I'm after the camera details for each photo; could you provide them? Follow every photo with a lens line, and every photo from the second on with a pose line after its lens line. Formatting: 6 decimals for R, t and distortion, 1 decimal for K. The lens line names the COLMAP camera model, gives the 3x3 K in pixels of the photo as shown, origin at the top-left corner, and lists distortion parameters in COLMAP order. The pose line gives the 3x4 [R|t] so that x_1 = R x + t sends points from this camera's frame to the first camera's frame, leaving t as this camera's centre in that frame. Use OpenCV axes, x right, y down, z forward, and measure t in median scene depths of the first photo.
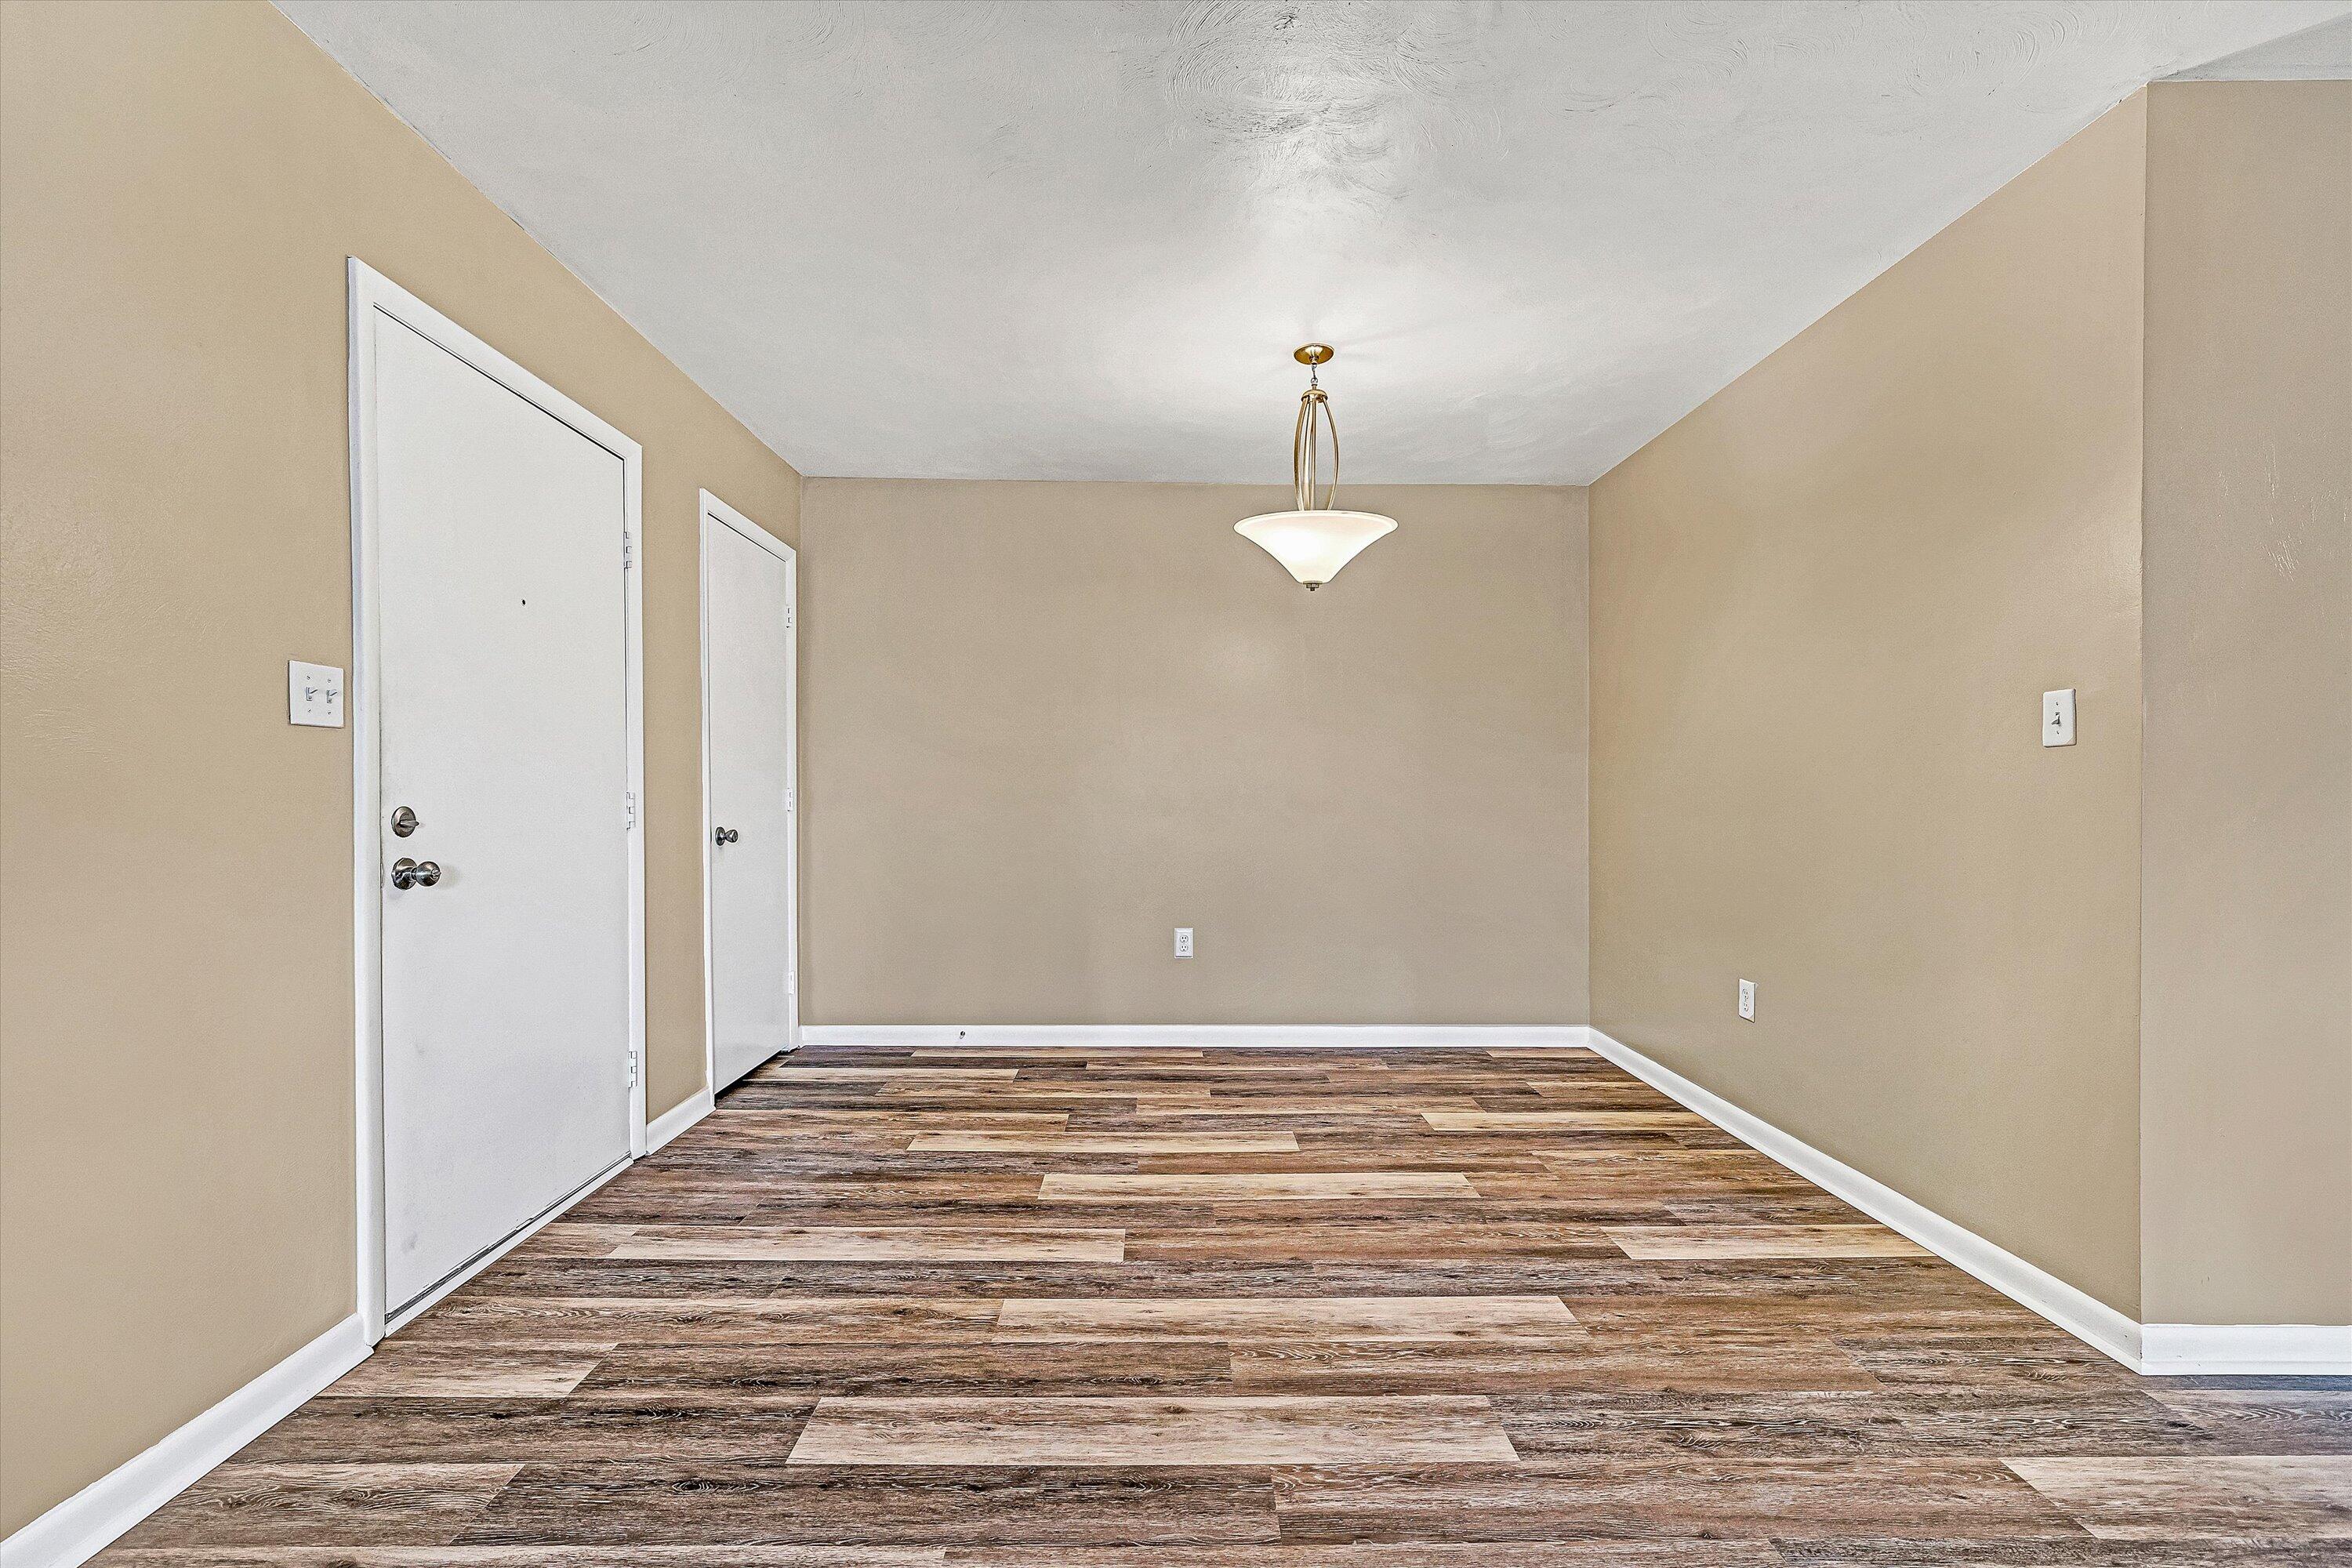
lens RADIAL K [[1001.3, 0, 1176.0], [0, 1001.3, 784.0], [0, 0, 1]] dist [0.009763, -0.000038]
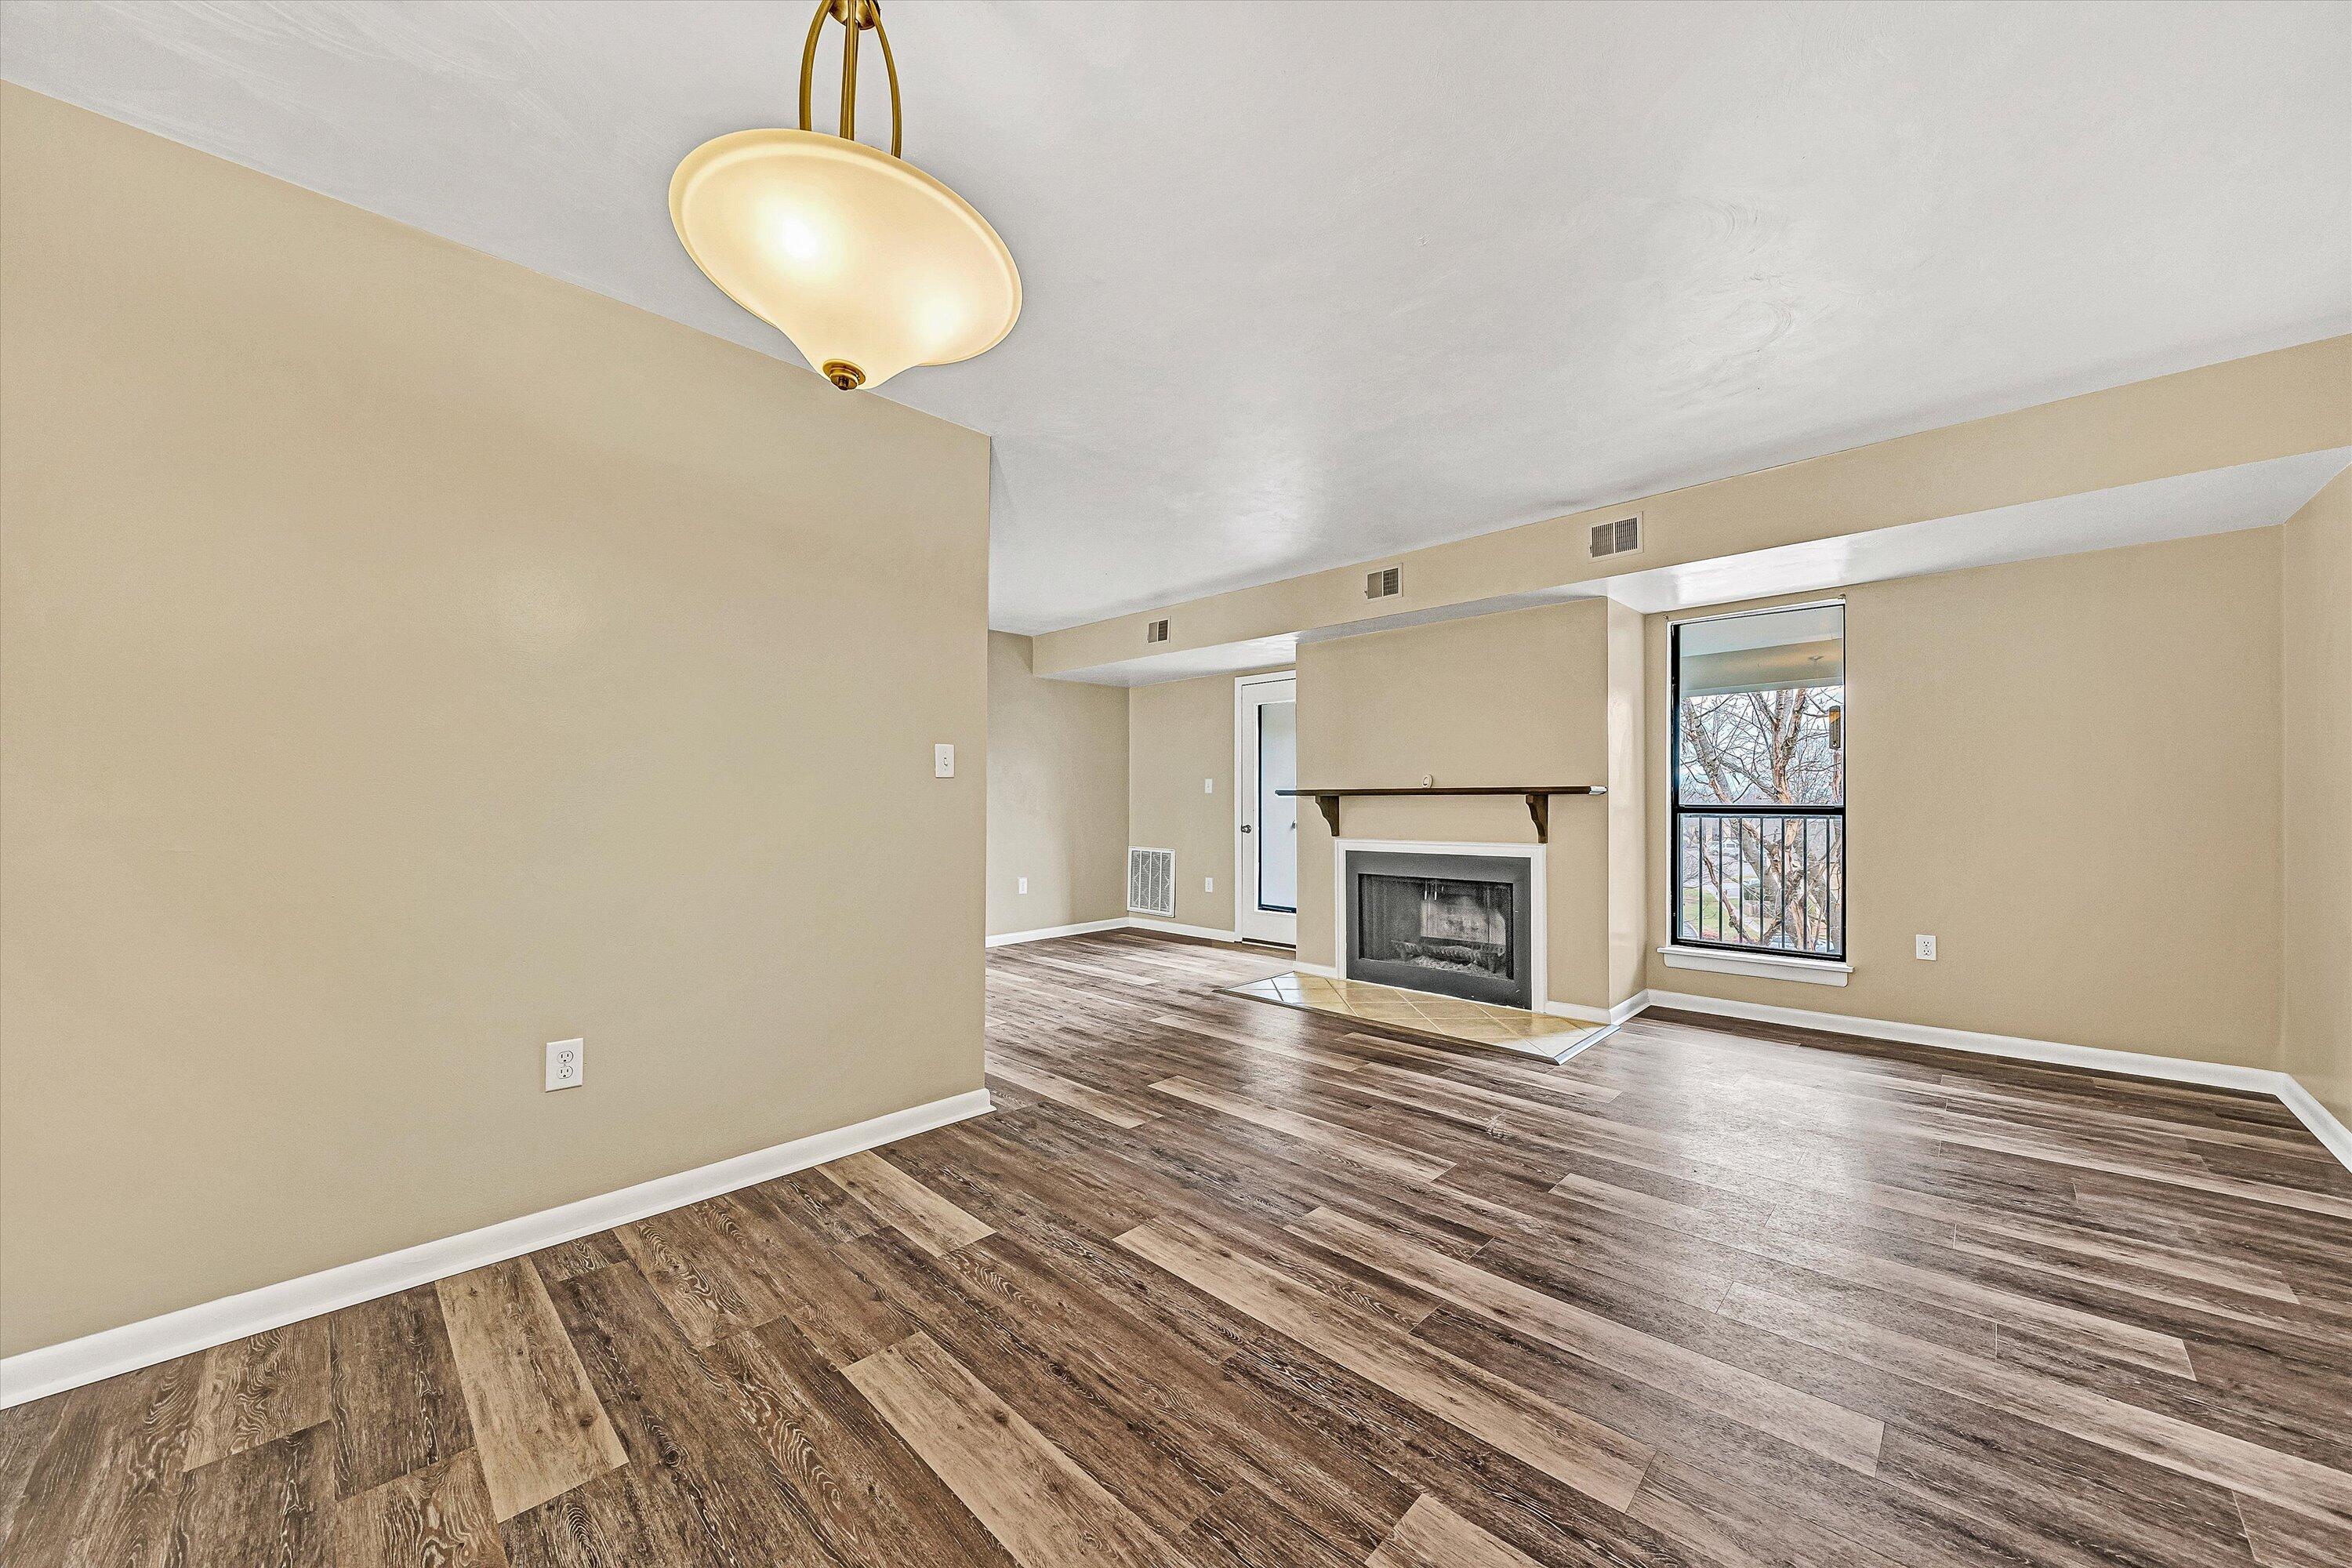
lens RADIAL K [[833.7, 0, 1182.3], [0, 833.7, 812.8], [0, 0, 1]] dist [-0.010082, 0.000051]
pose [[-0.703538, -0.006393, 0.710629, -0.361538], [-0.004955, 0.999979, 0.004090, 0.010372], [-0.710640, -0.000644, -0.703555, 1.629368]]
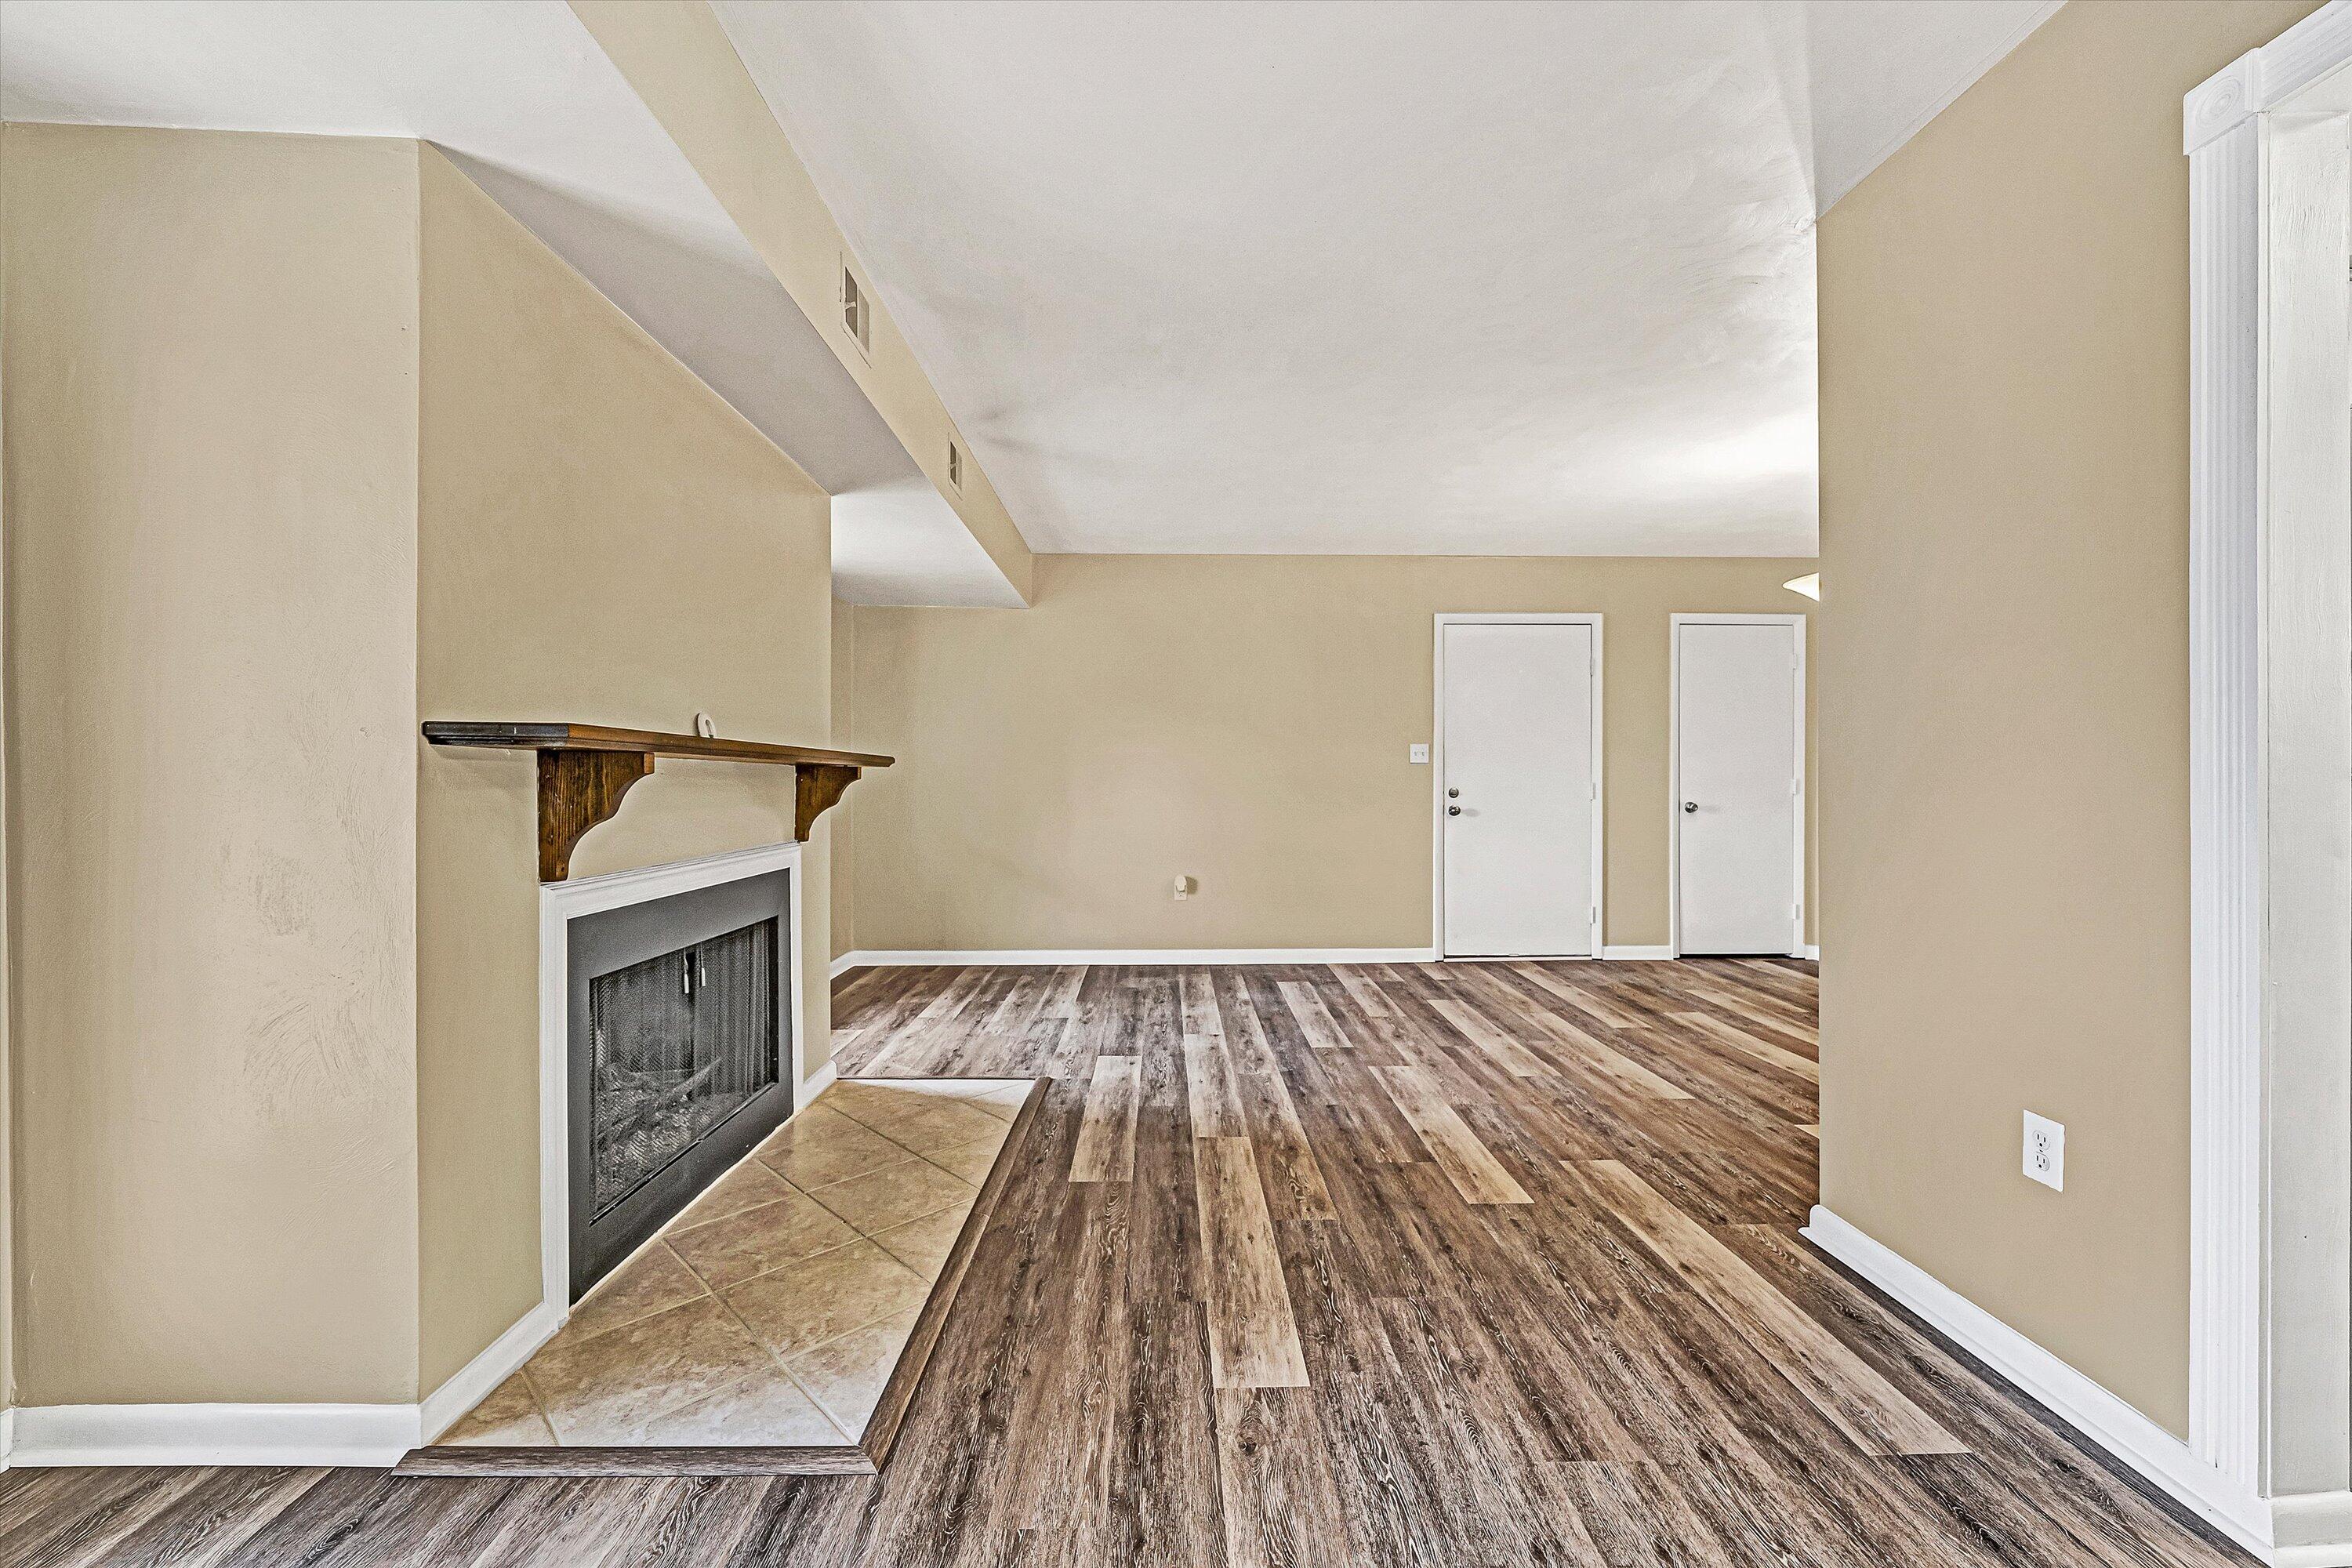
lens RADIAL K [[952.8, 0, 1176.0], [0, 952.8, 784.0], [0, 0, 1]] dist [-0.000423, -0.000327]
pose [[-0.004341, -0.000682, -0.999990, 1.902393], [0.008337, 0.999965, -0.000718, 0.005610], [0.999956, -0.008340, -0.004335, 0.188819]]
